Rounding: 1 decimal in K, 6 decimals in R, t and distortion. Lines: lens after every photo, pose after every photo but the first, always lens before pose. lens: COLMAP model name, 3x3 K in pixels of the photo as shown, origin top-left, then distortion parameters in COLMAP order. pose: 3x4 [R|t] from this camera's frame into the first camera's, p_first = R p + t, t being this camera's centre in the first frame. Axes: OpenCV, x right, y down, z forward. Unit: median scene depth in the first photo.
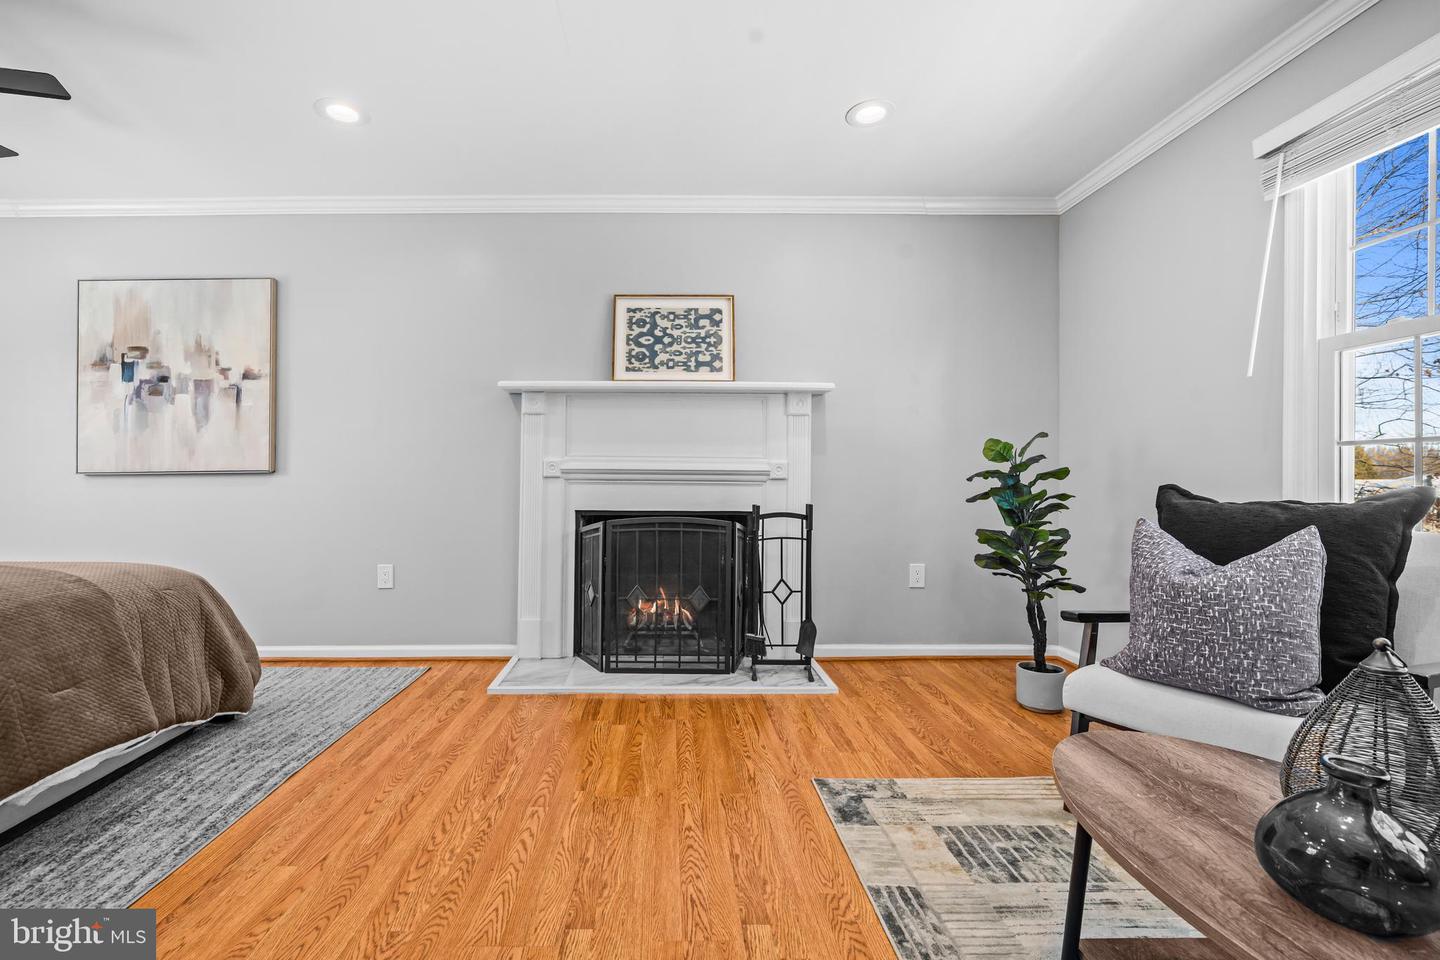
lens RADIAL K [[620.0, 0, 665.5], [0, 620.0, 471.5], [0, 0, 1]] dist [-0.002038, 0.001343]
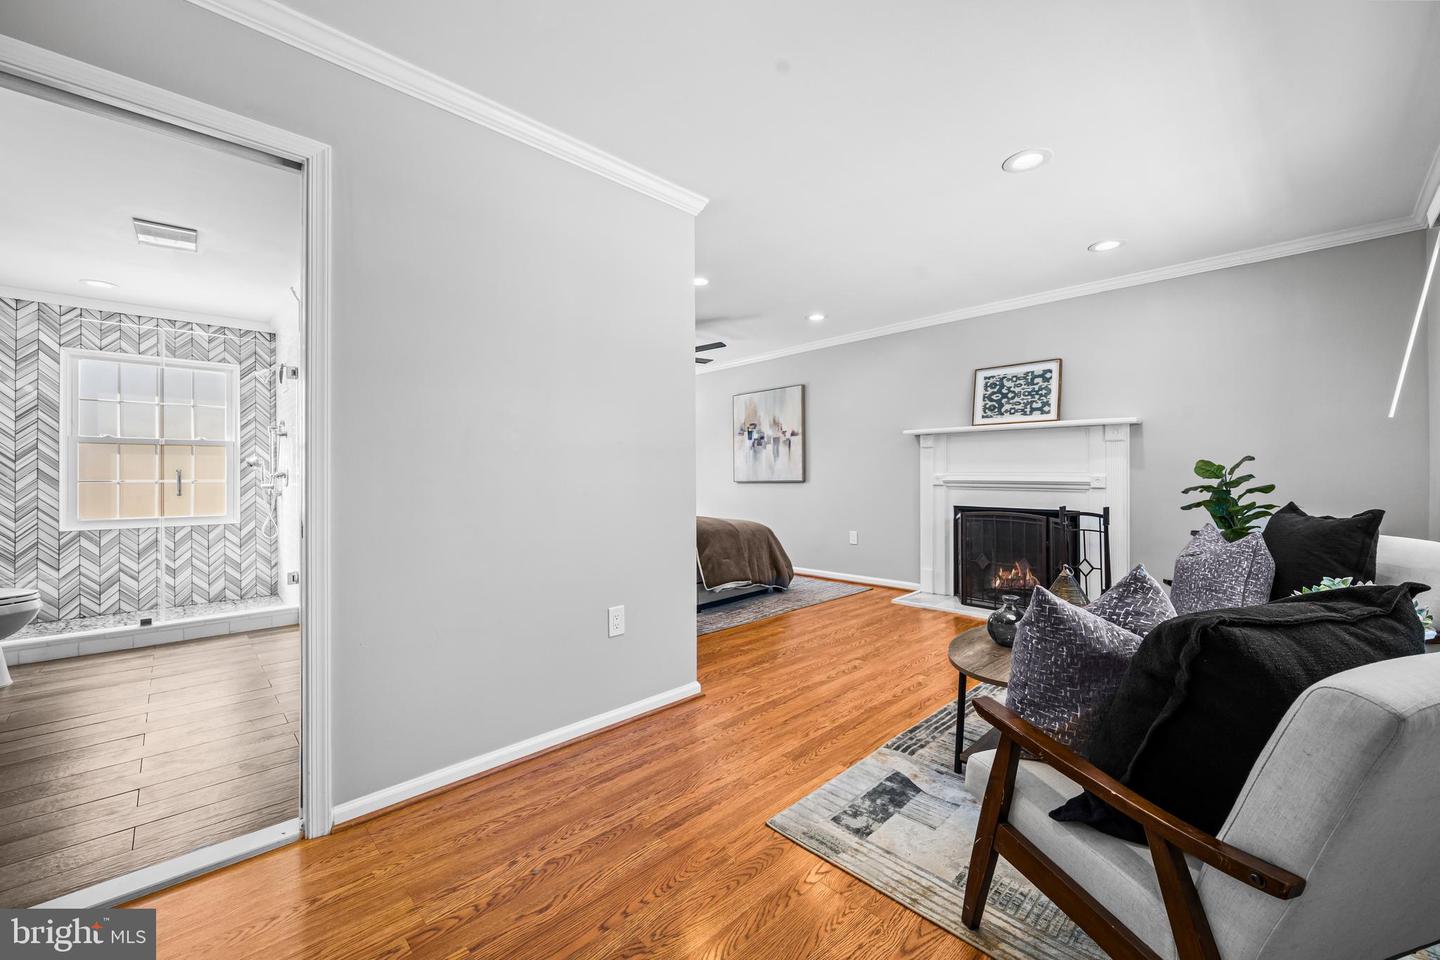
lens RADIAL K [[571.0, 0, 728.4], [0, 571.0, 471.2], [0, 0, 1]] dist [-0.018745, -0.000322]
pose [[0.702756, -0.008720, -0.711377, 0.641297], [0.014019, 0.999900, 0.001593, -0.049541], [0.711292, -0.011092, 0.702809, -0.591948]]
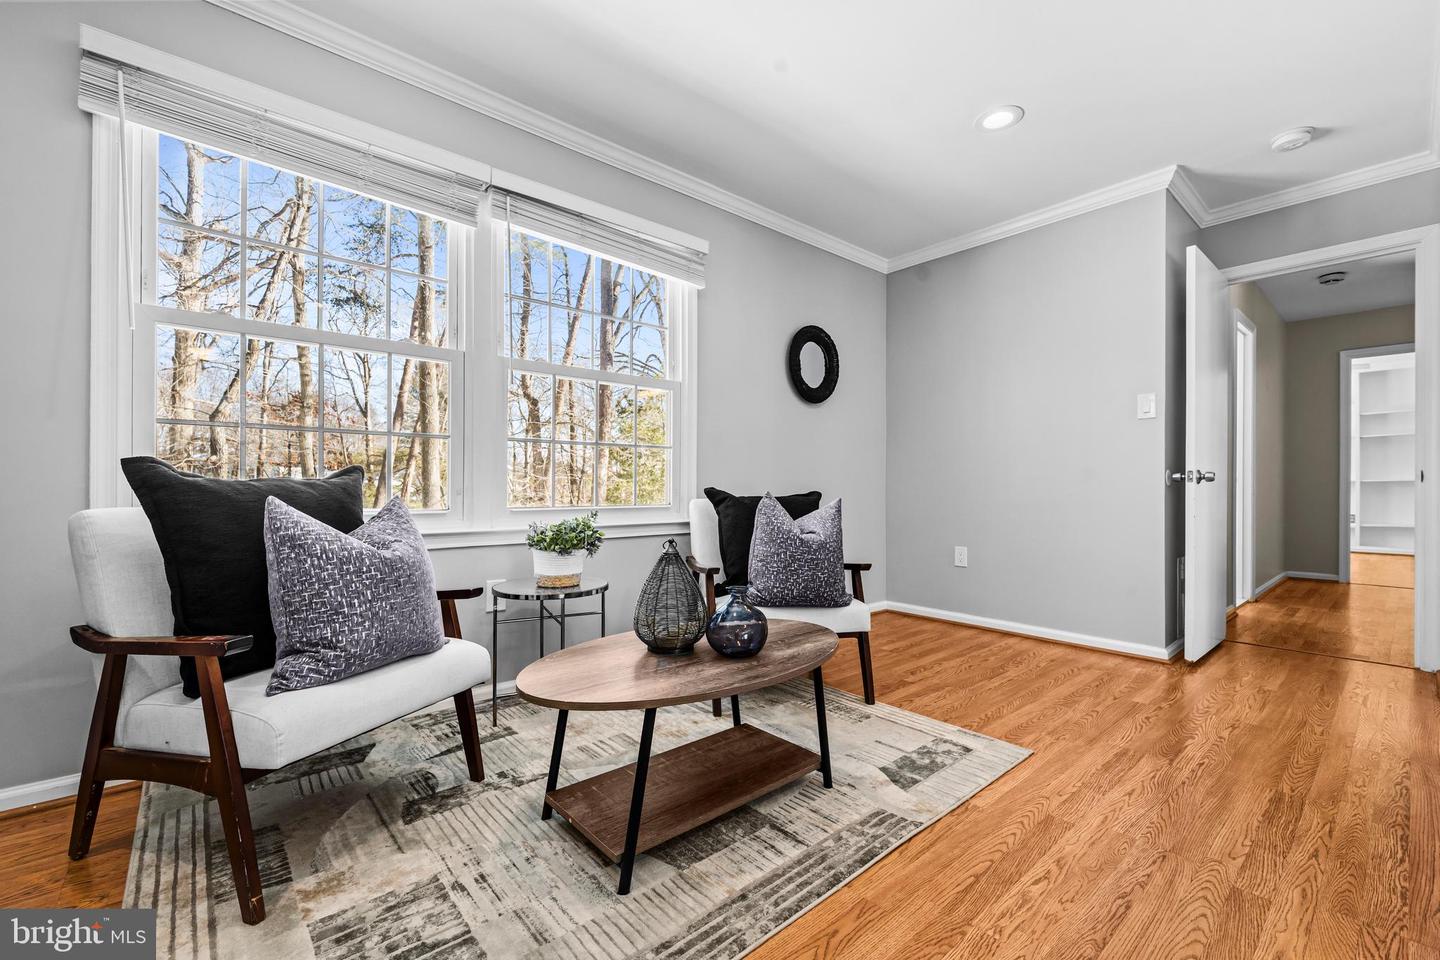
lens RADIAL K [[620.0, 0, 723.0], [0, 620.0, 490.1], [0, 0, 1]] dist [-0.002038, 0.001343]
pose [[-0.665788, 0.002438, 0.746137, -0.144426], [-0.007693, 0.999919, -0.010132, 0.048713], [-0.746101, -0.012486, -0.665716, 0.747308]]
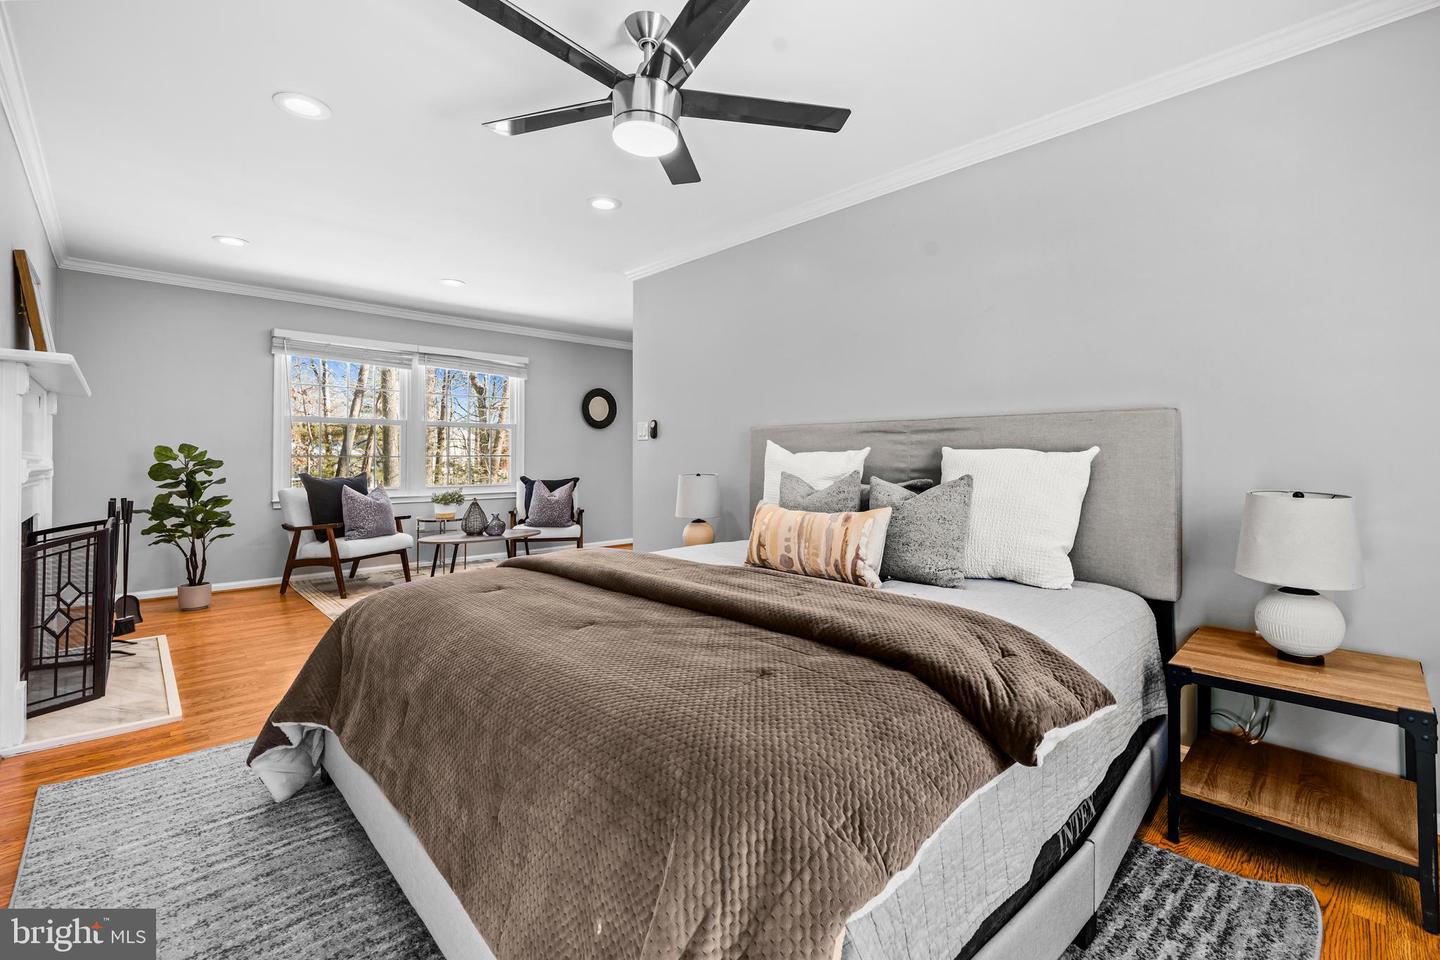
lens RADIAL K [[620.0, 0, 740.3], [0, 620.0, 467.5], [0, 0, 1]] dist [-0.002038, 0.001343]
pose [[-0.718683, -0.009137, 0.695278, -1.634658], [-0.010937, 0.999939, 0.001835, -0.017174], [-0.695252, -0.006285, -0.718738, 1.194357]]
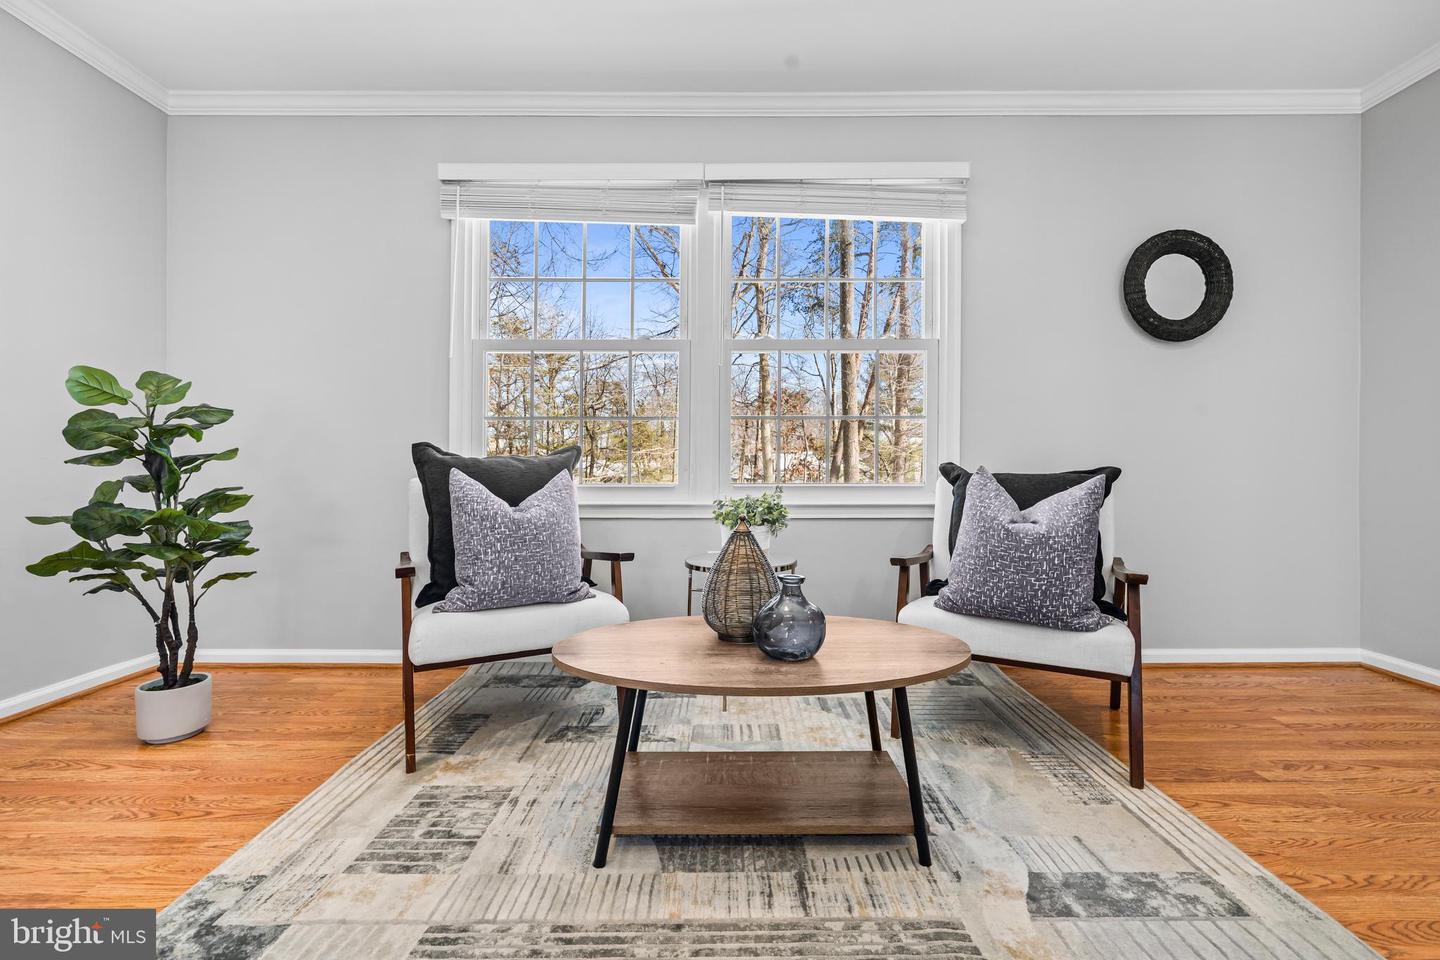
lens RADIAL K [[620.0, 0, 710.4], [0, 620.0, 478.9], [0, 0, 1]] dist [-0.002038, 0.001343]
pose [[0.001205, -0.008290, 0.999965, -0.215893], [-0.012852, 0.999883, 0.008305, 0.052574], [-0.999917, -0.012862, 0.001098, 0.371220]]
